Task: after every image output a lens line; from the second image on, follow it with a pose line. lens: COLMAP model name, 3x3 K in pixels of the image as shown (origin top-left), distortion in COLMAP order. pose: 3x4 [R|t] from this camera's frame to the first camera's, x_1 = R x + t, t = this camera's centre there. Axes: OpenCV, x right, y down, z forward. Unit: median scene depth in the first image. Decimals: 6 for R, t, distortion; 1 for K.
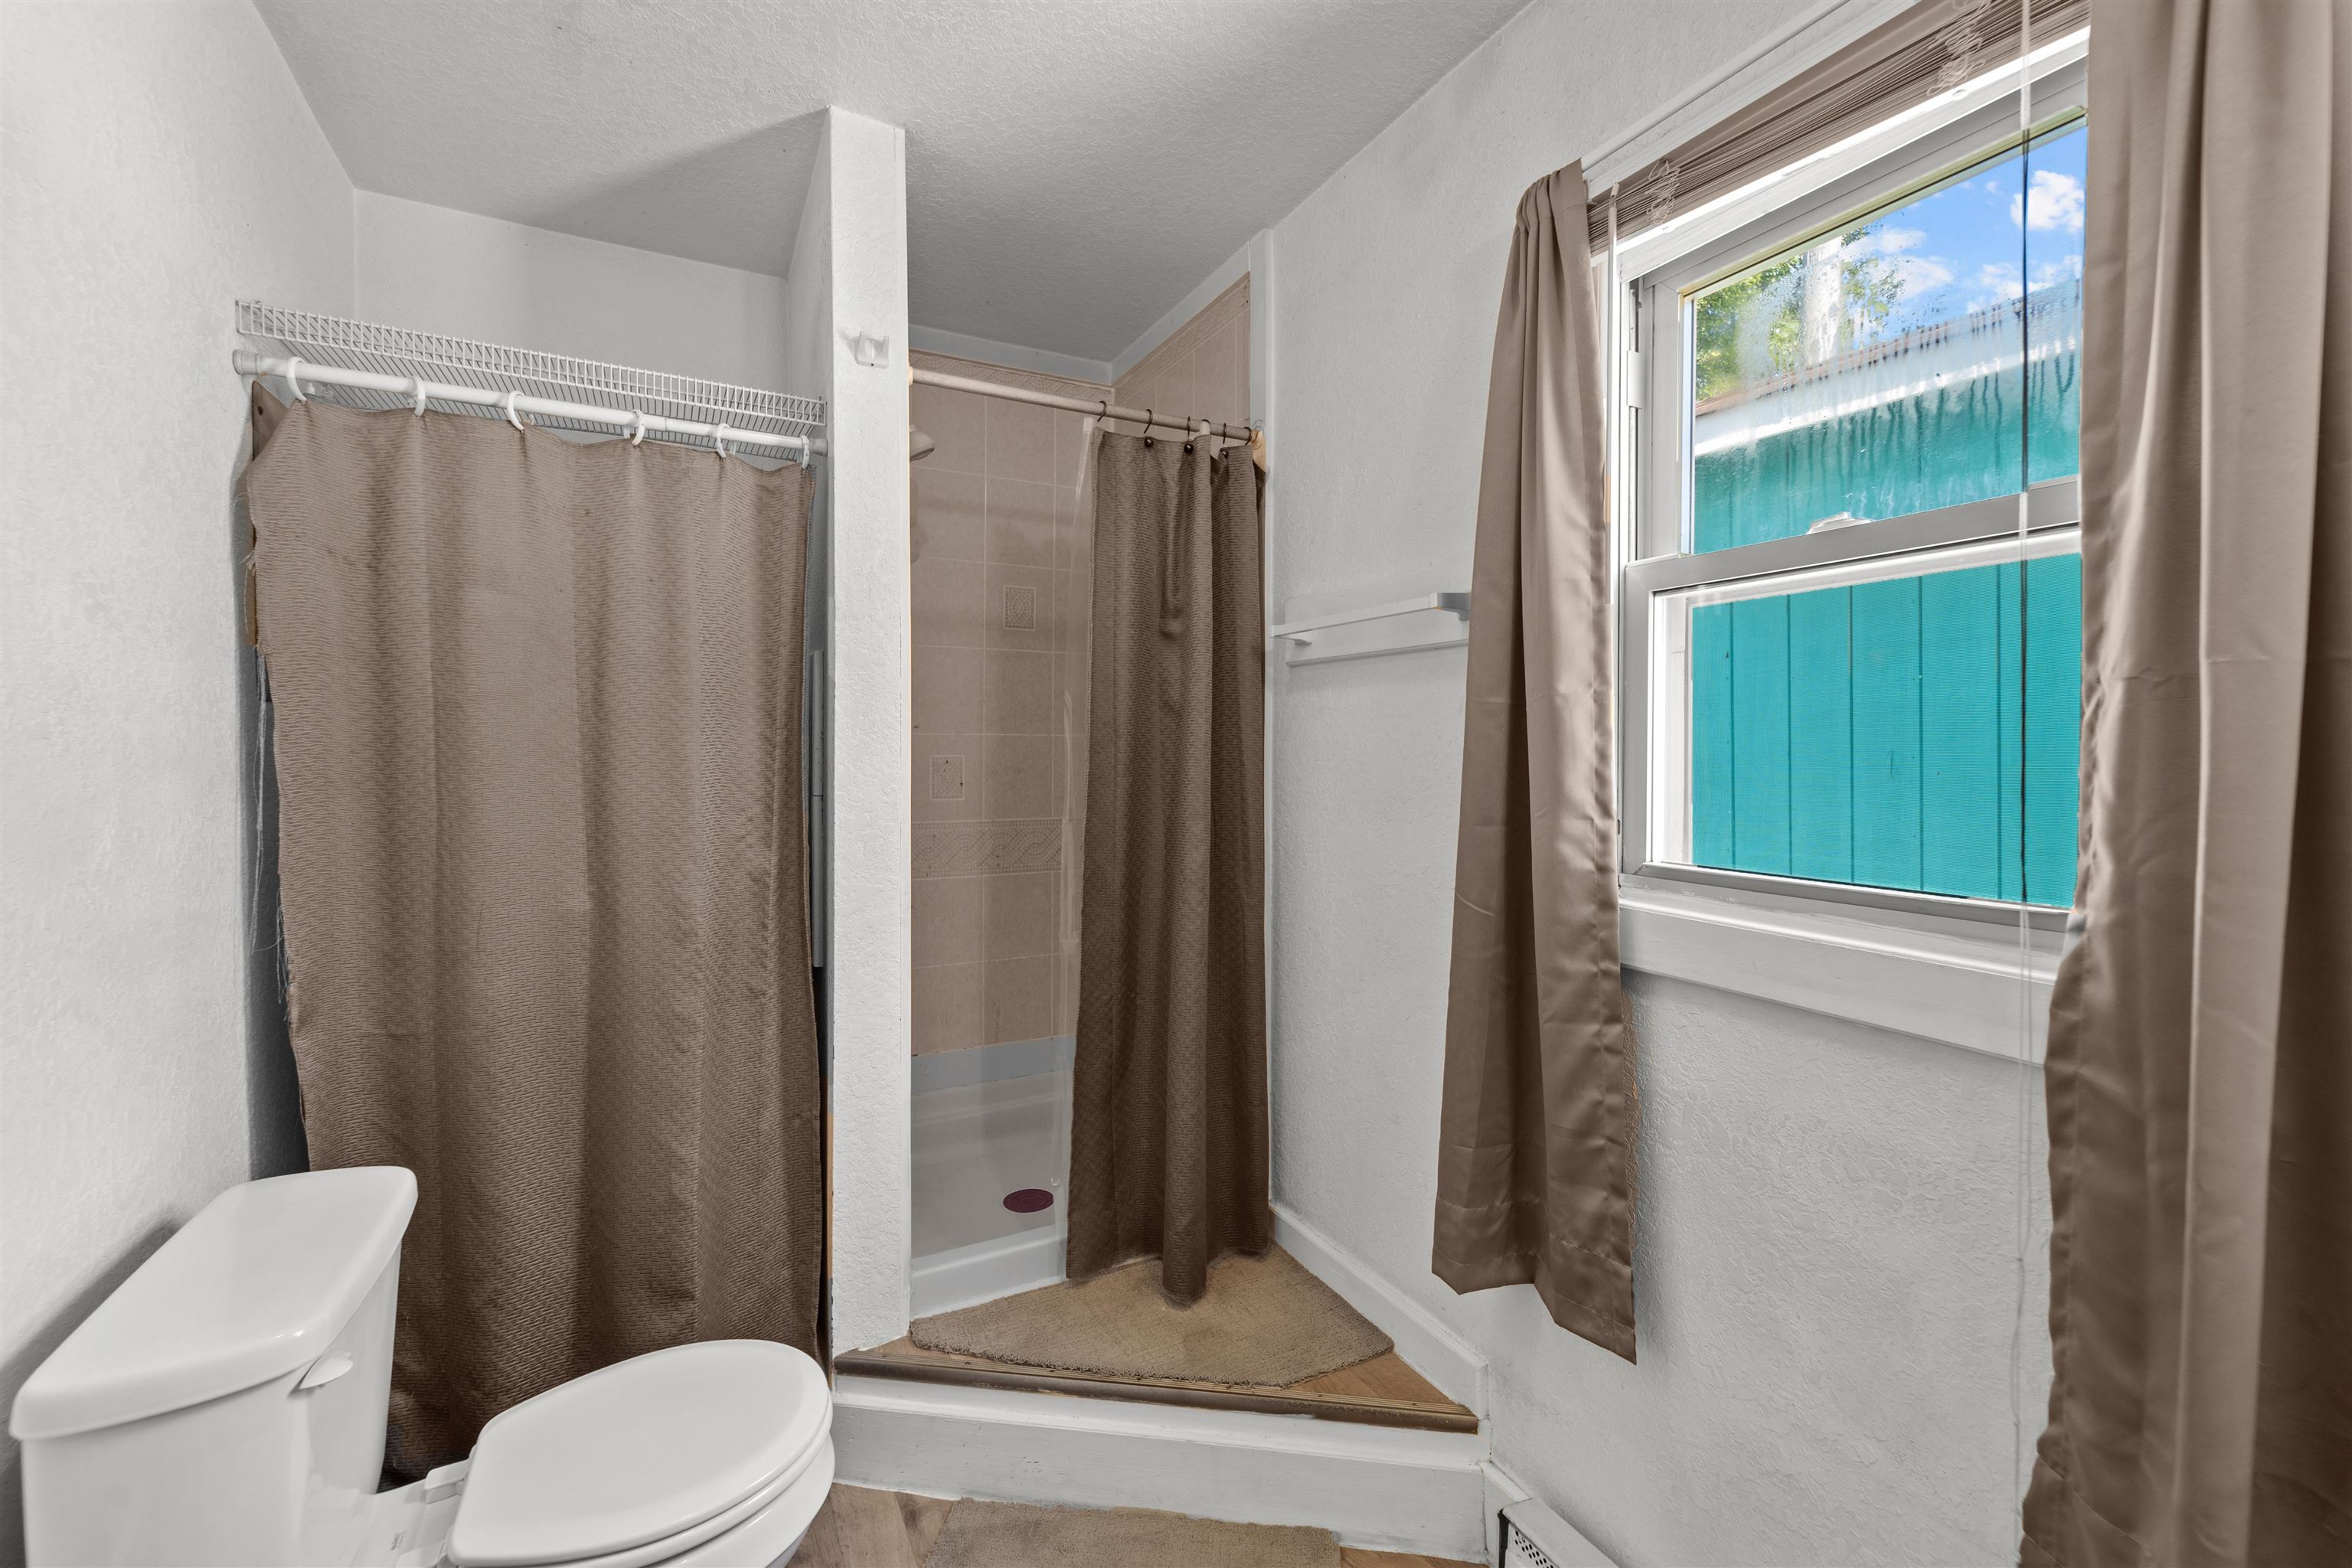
lens RADIAL K [[950.3, 0, 1178.0], [0, 950.3, 760.1], [0, 0, 1]] dist [0.005395, -0.003522]
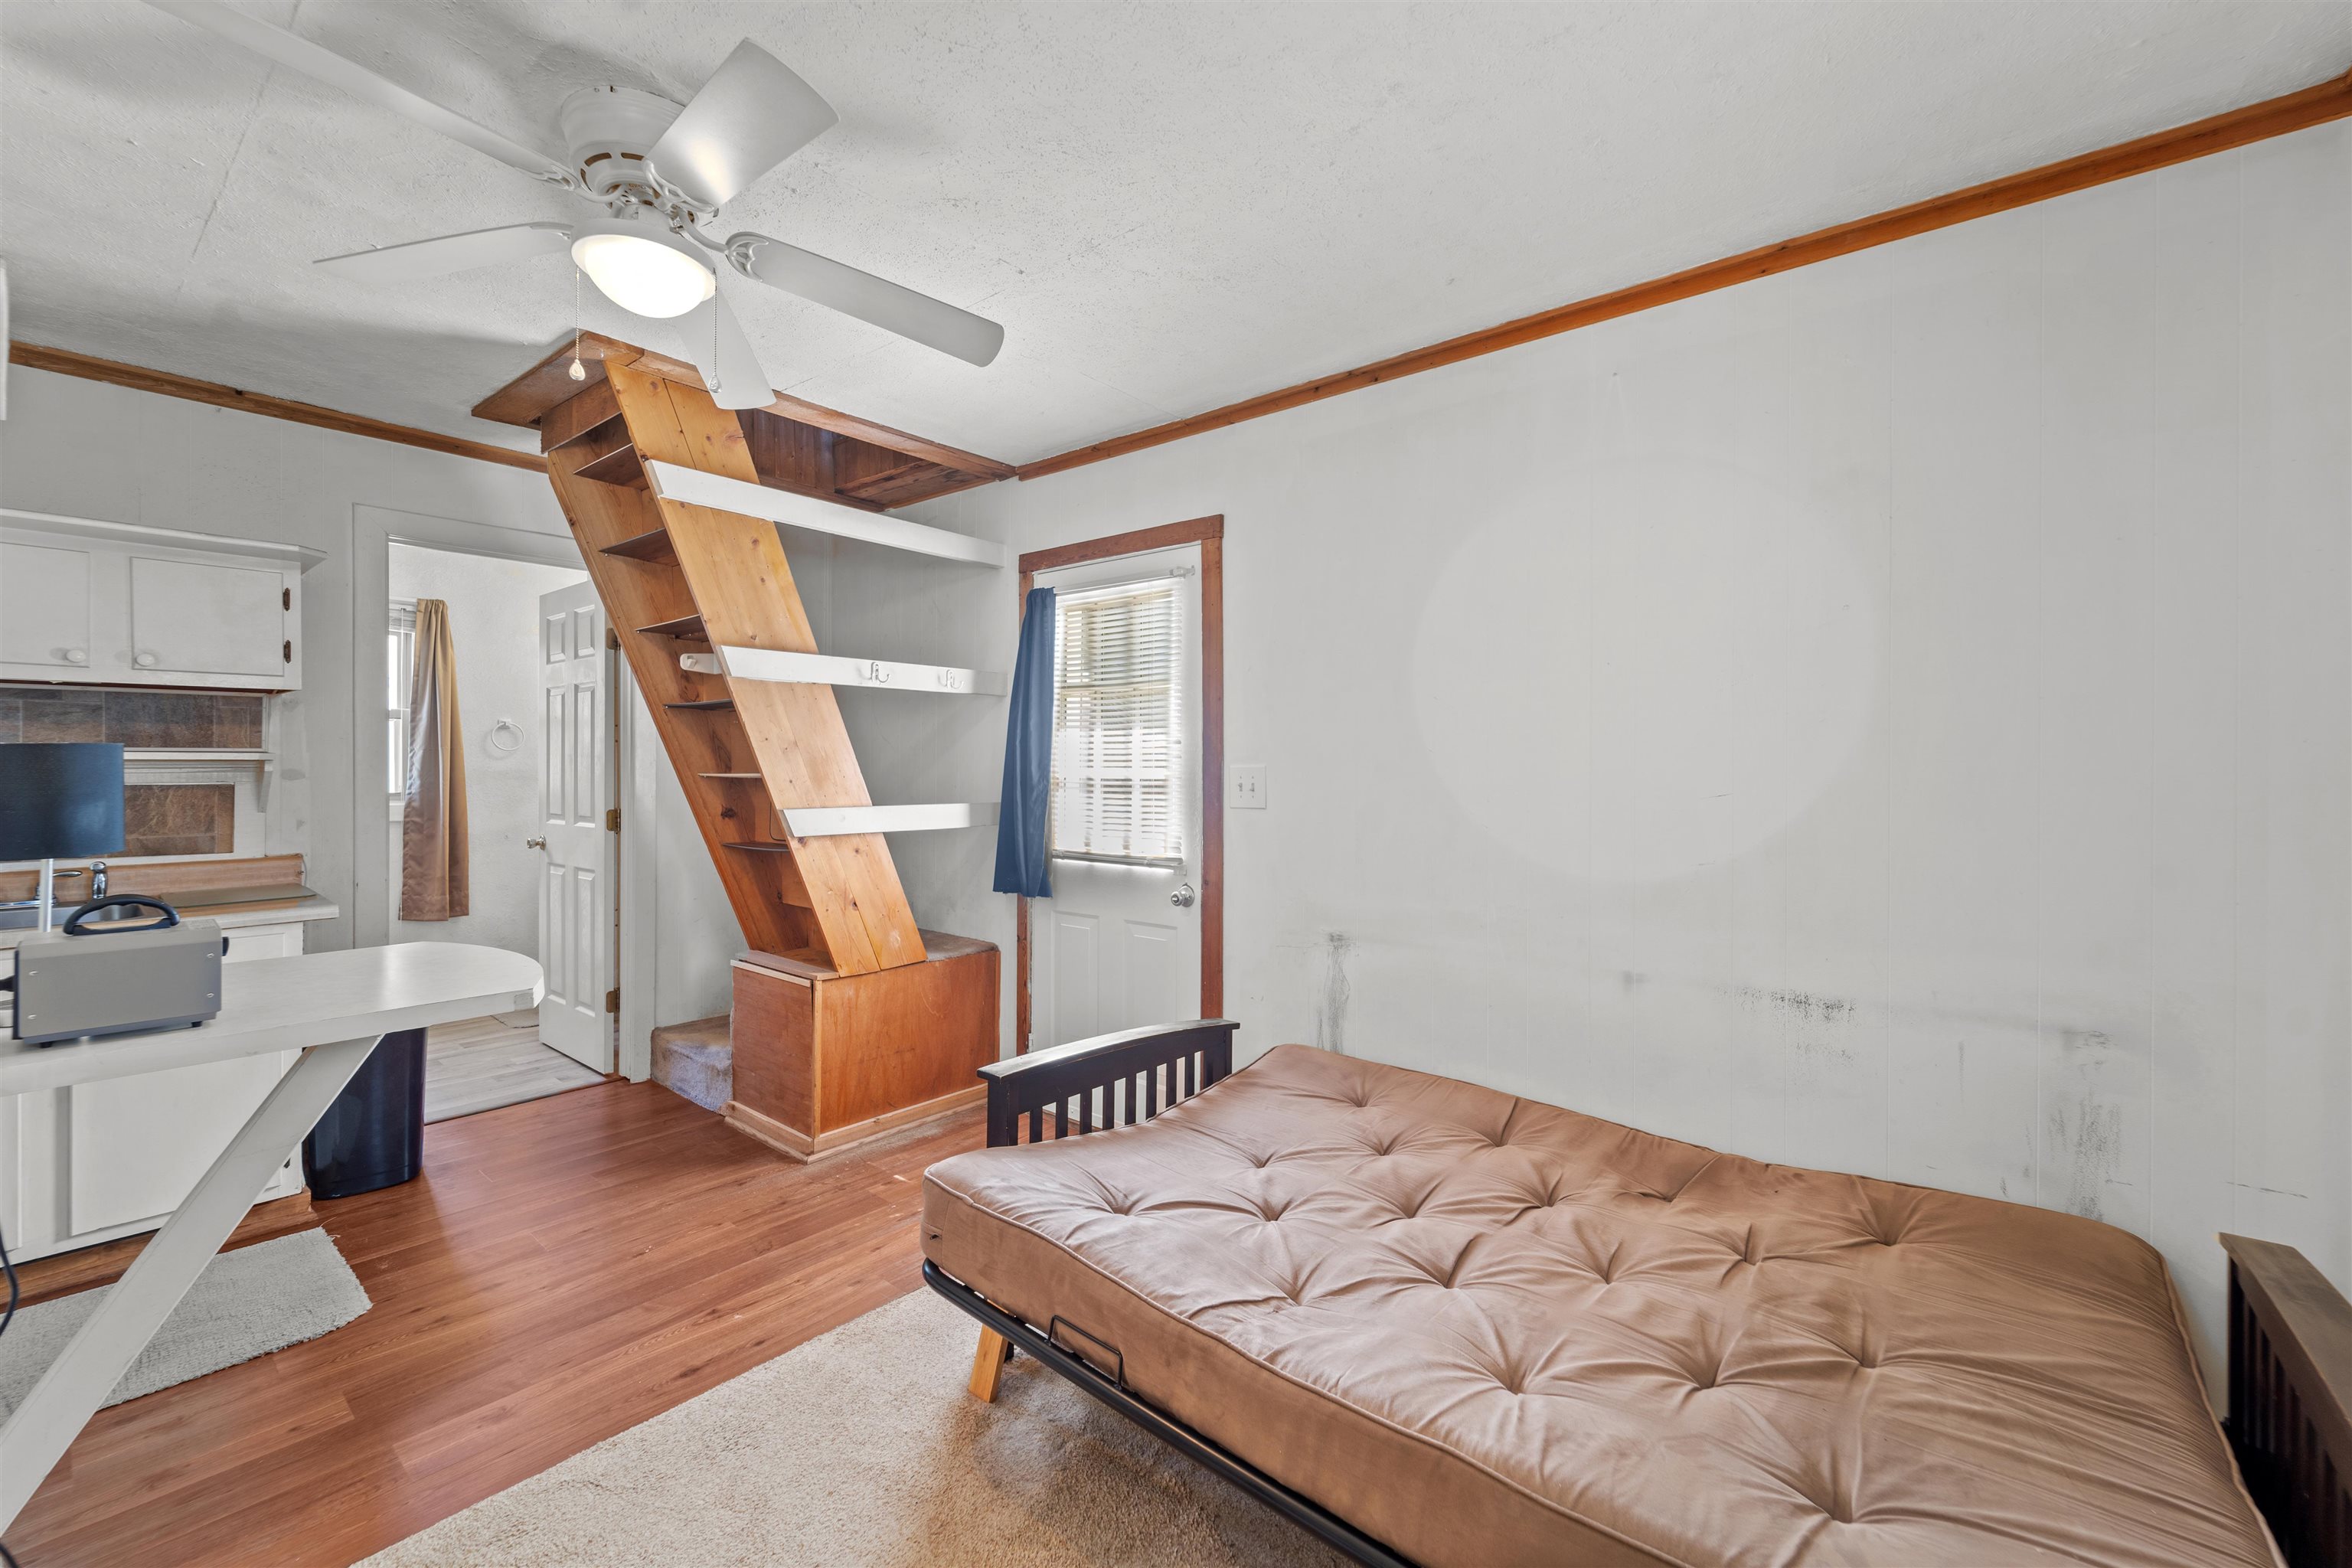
lens RADIAL K [[950.3, 0, 1178.8], [0, 950.3, 766.5], [0, 0, 1]] dist [0.005395, -0.003522]
pose [[-0.374888, -0.003901, 0.927062, -4.168084], [0.003176, 0.999980, 0.005493, 0.002367], [-0.927065, 0.005004, -0.374868, -0.757702]]
